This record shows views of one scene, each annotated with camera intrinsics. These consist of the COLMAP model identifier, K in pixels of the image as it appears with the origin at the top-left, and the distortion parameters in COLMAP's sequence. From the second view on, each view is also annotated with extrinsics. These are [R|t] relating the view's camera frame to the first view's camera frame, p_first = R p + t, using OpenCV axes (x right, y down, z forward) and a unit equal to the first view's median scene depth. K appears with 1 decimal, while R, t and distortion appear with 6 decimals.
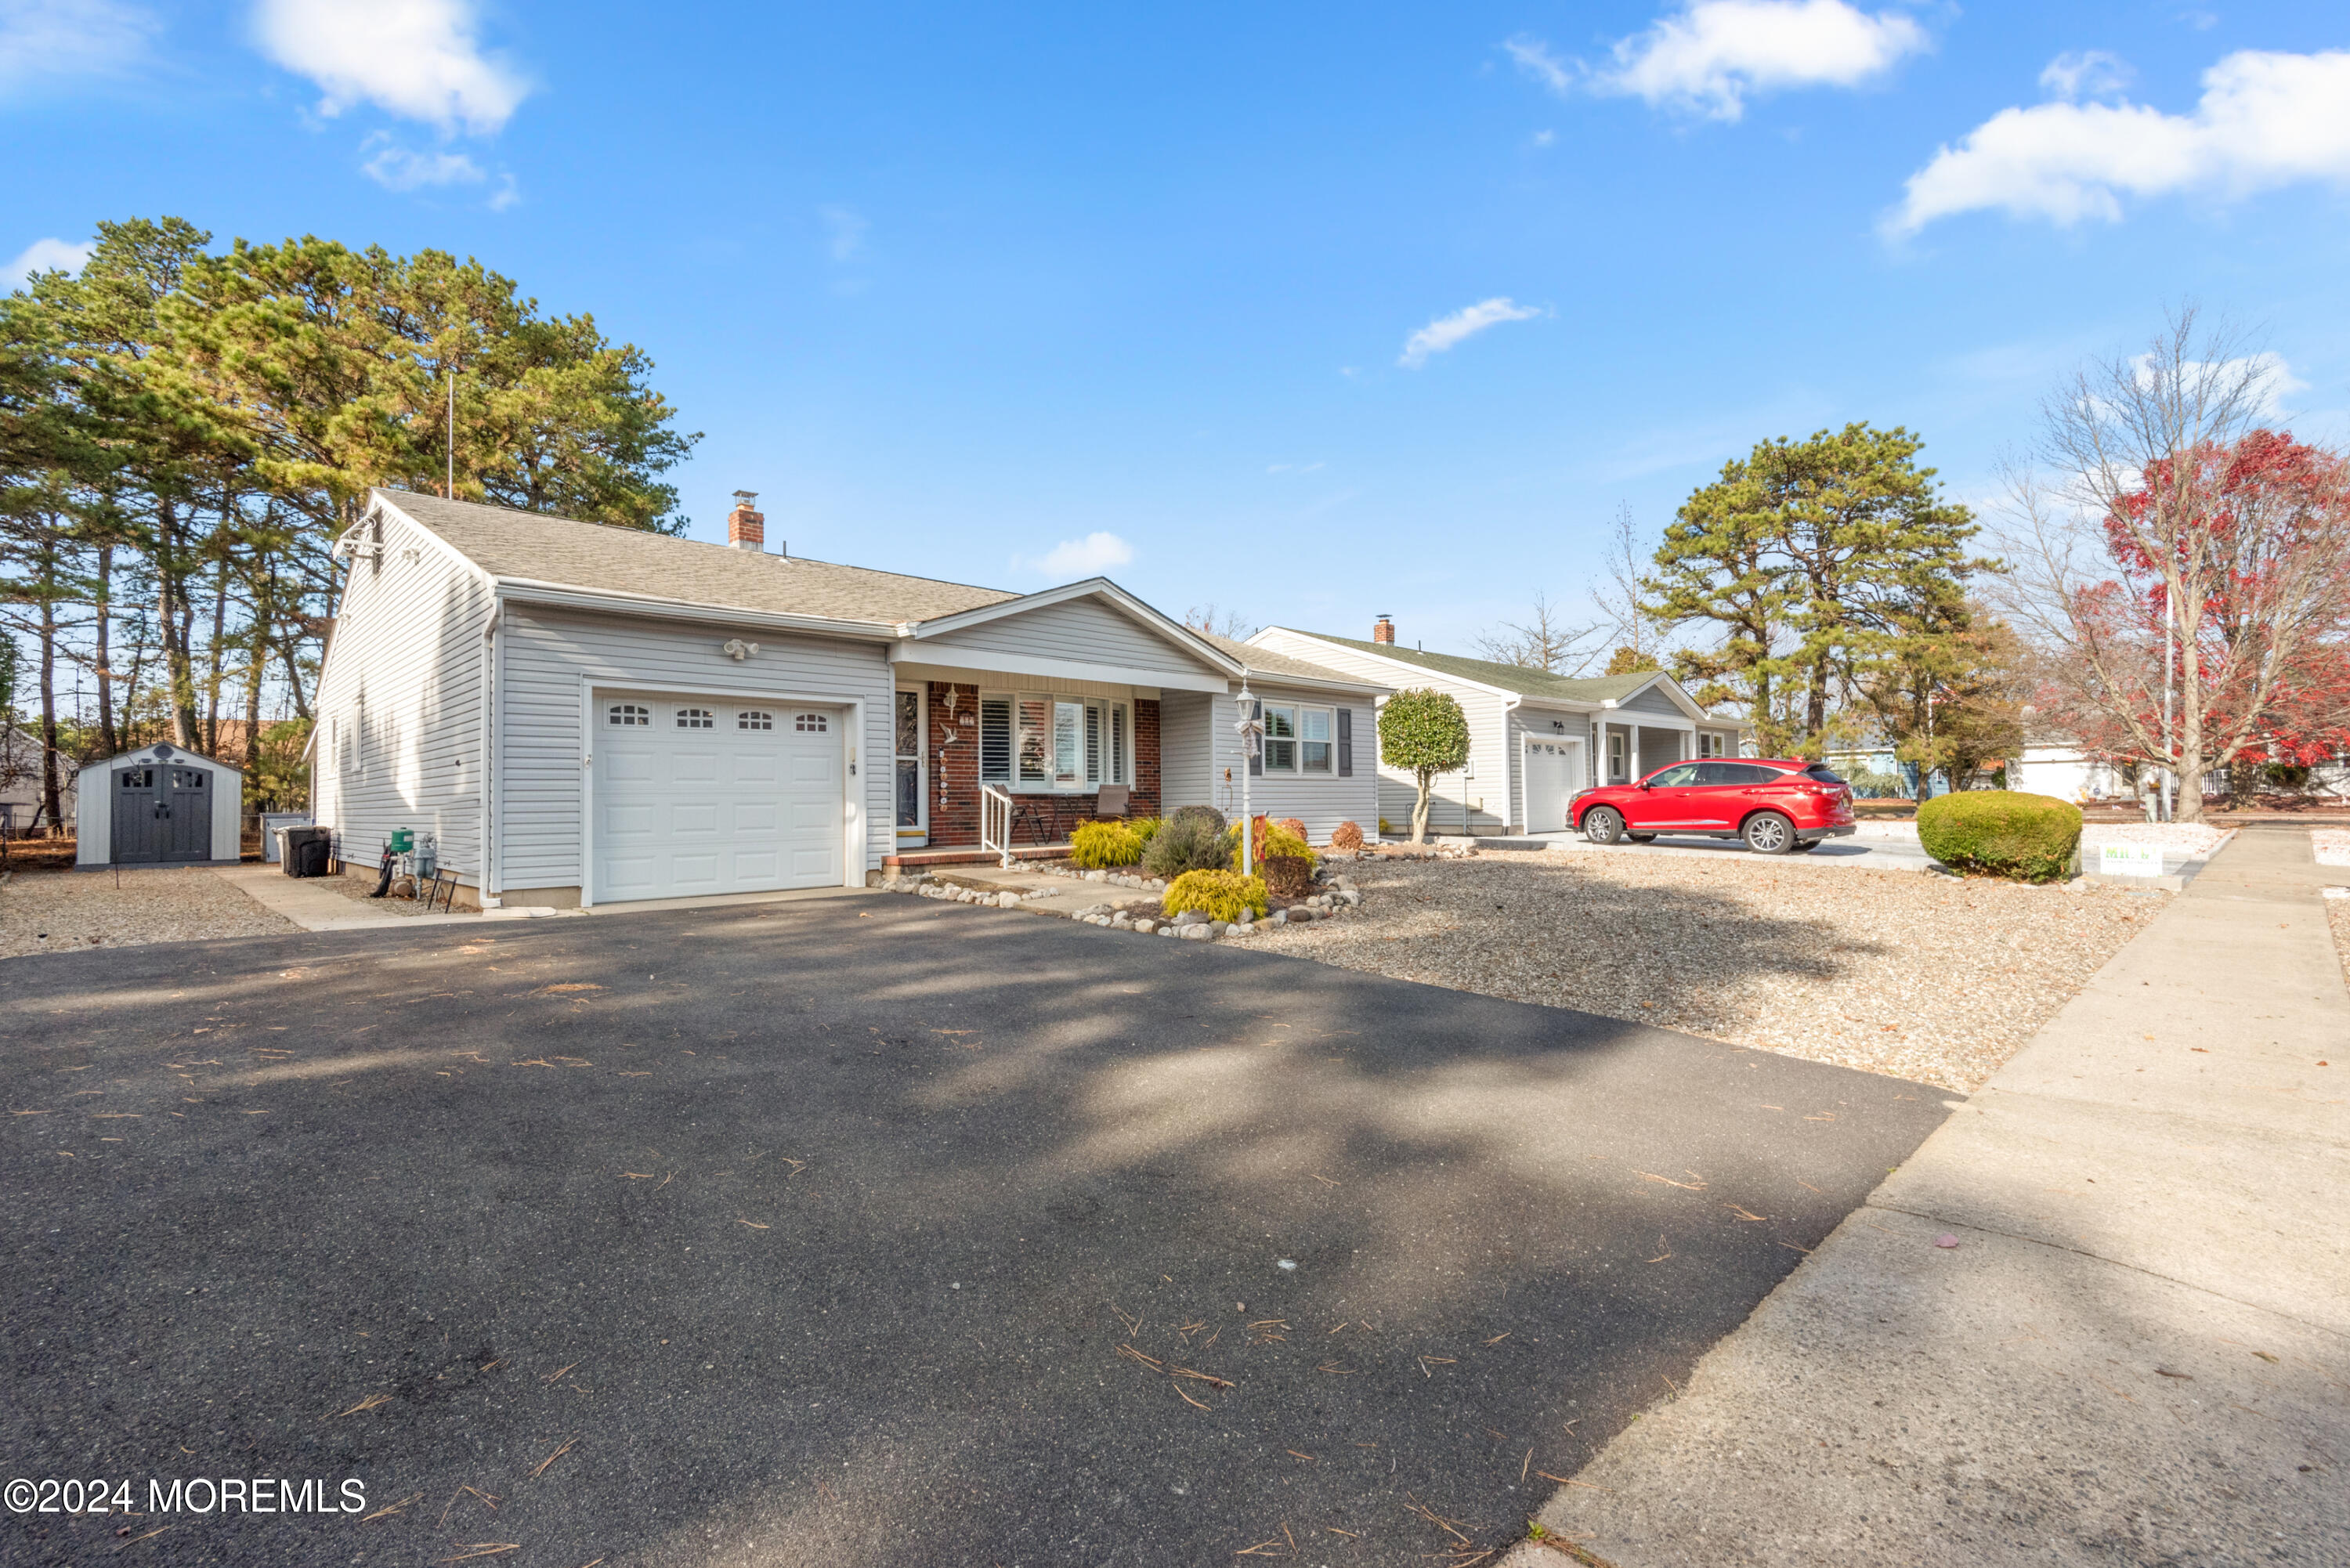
lens RADIAL K [[1068.7, 0, 1187.0], [0, 1068.7, 793.4], [0, 0, 1]] dist [0.037495, -0.029507]
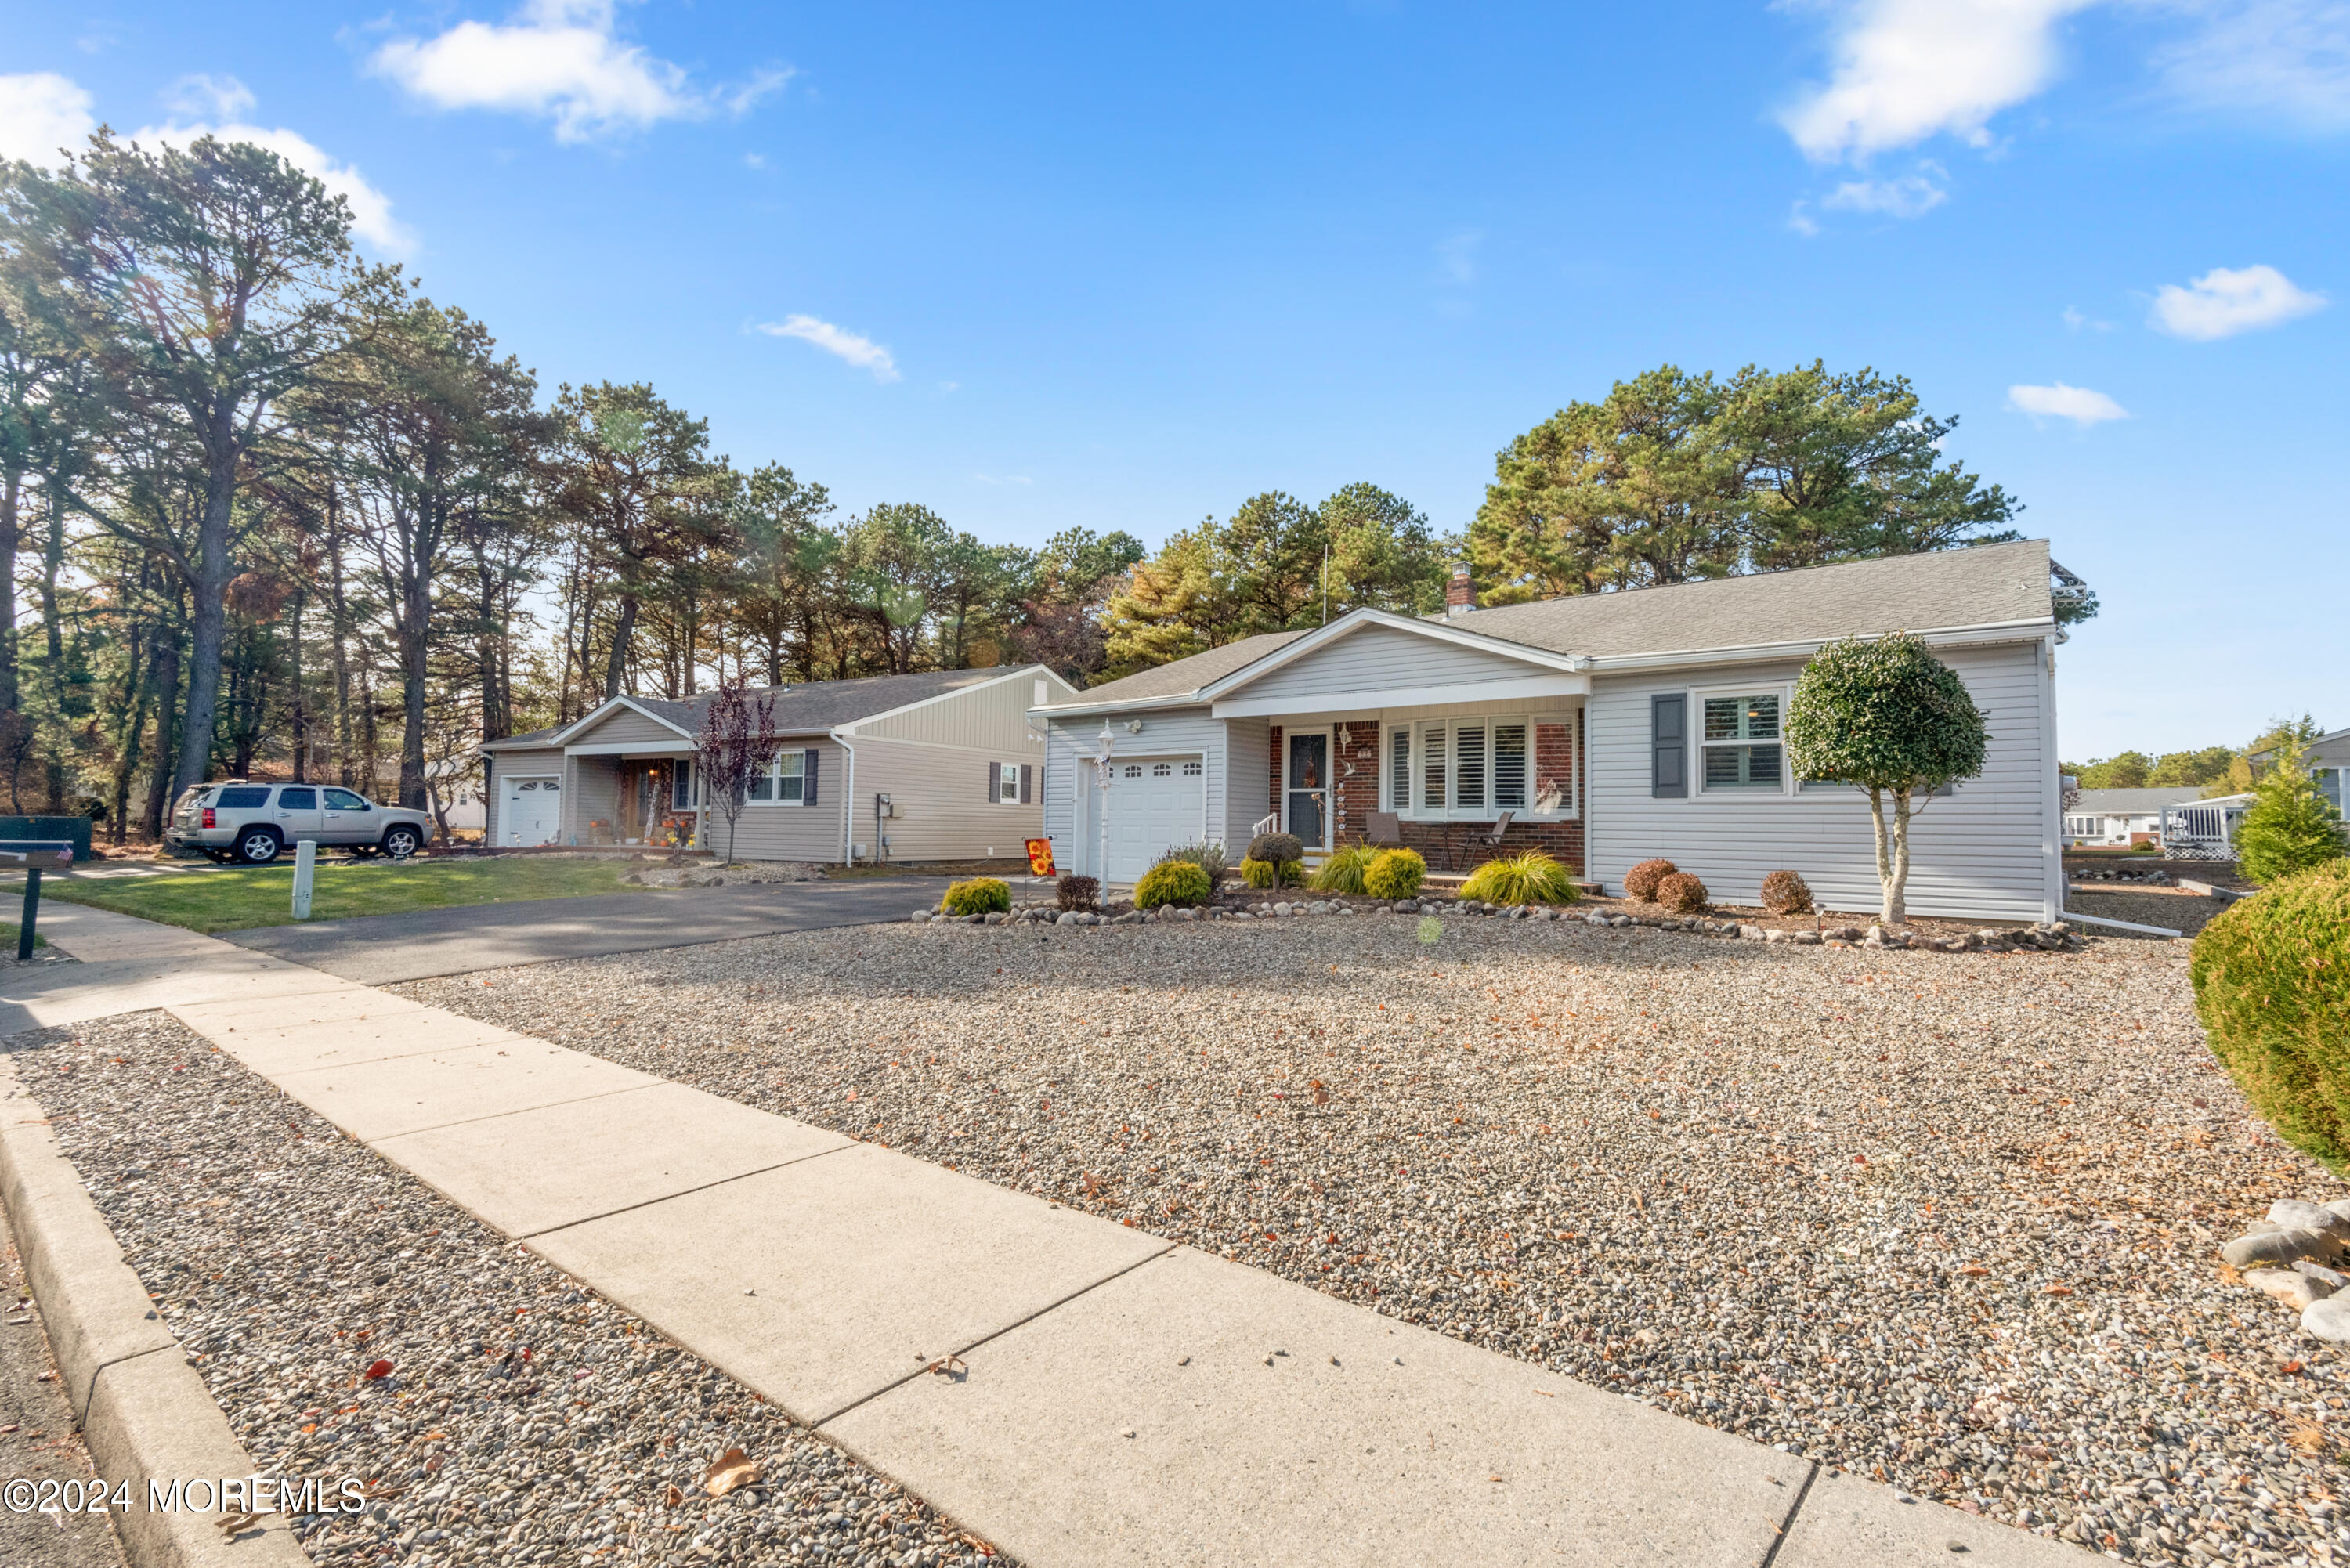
lens RADIAL K [[1061.3, 0, 1183.0], [0, 1061.3, 781.8], [0, 0, 1]] dist [0.040258, -0.027717]
pose [[0.114096, -0.030963, -0.992987, 0.809769], [-0.005010, 0.999484, -0.031741, -0.003668], [0.993457, 0.008597, 0.113882, 0.653215]]
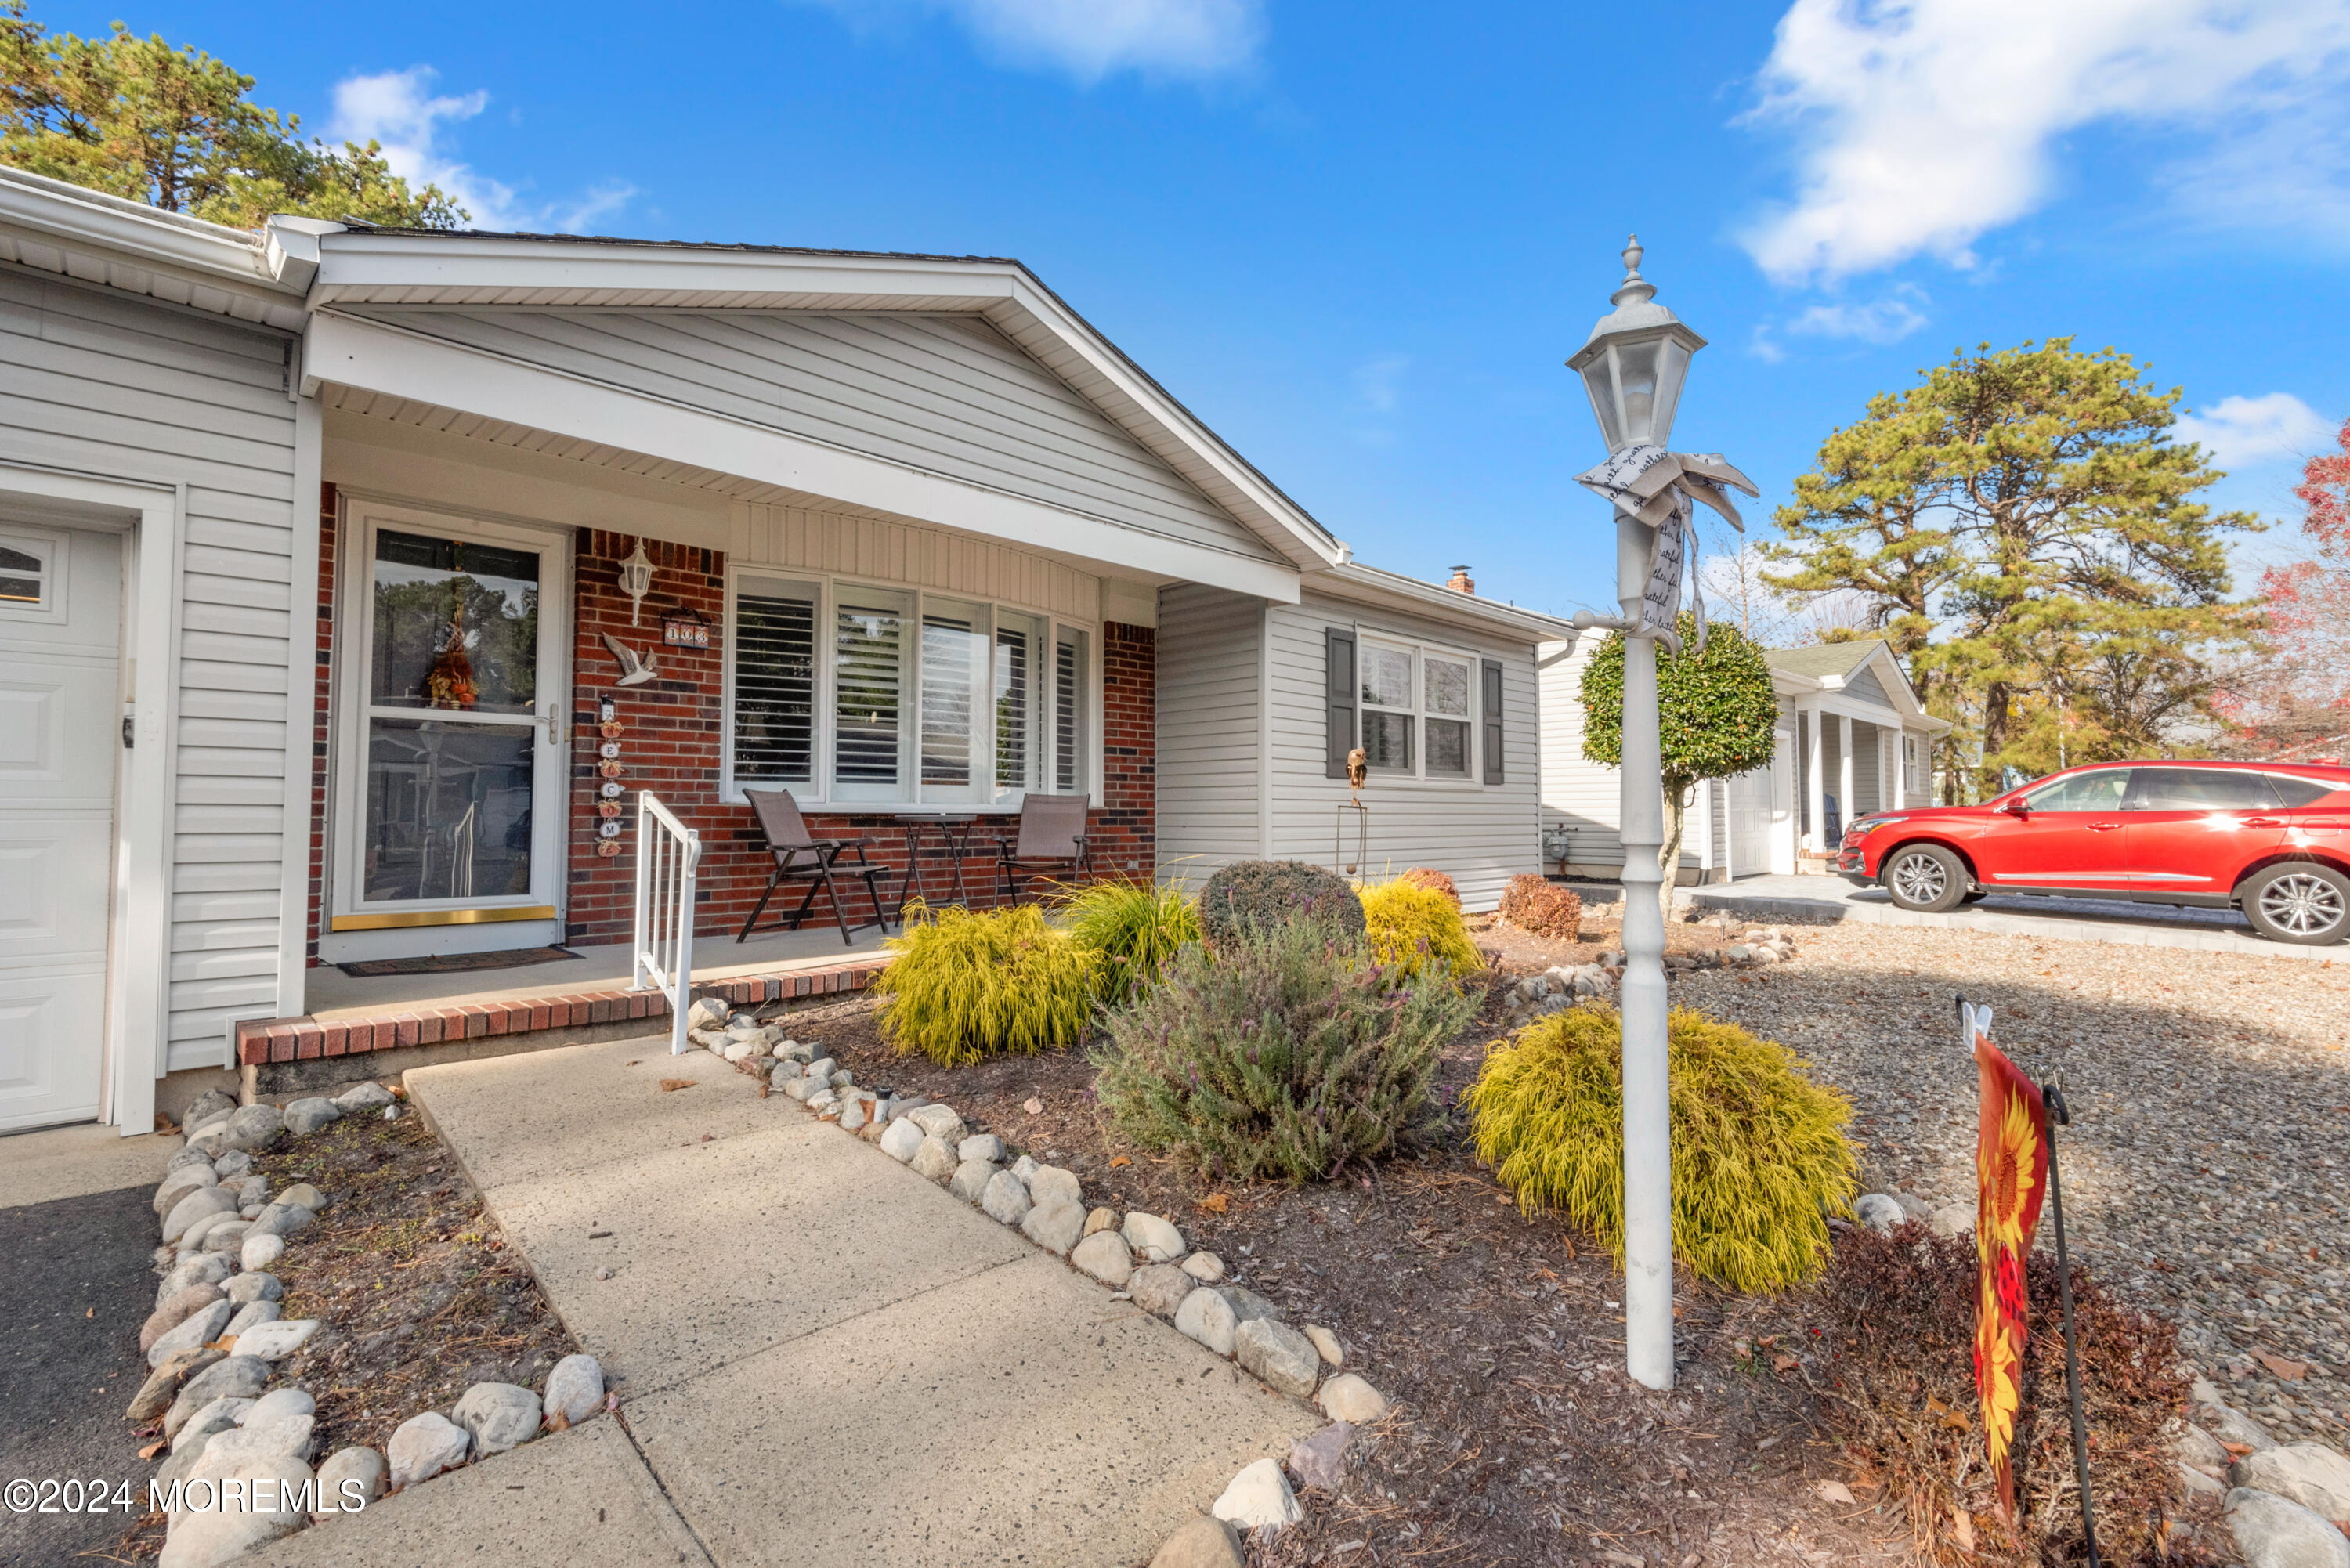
lens RADIAL K [[1061.3, 0, 1183.0], [0, 1061.3, 781.8], [0, 0, 1]] dist [0.040258, -0.027717]
pose [[0.999891, 0.012350, 0.008148, -0.017025], [-0.012172, 0.999696, -0.021463, -0.004665], [-0.008411, 0.021361, 0.999736, 0.557009]]
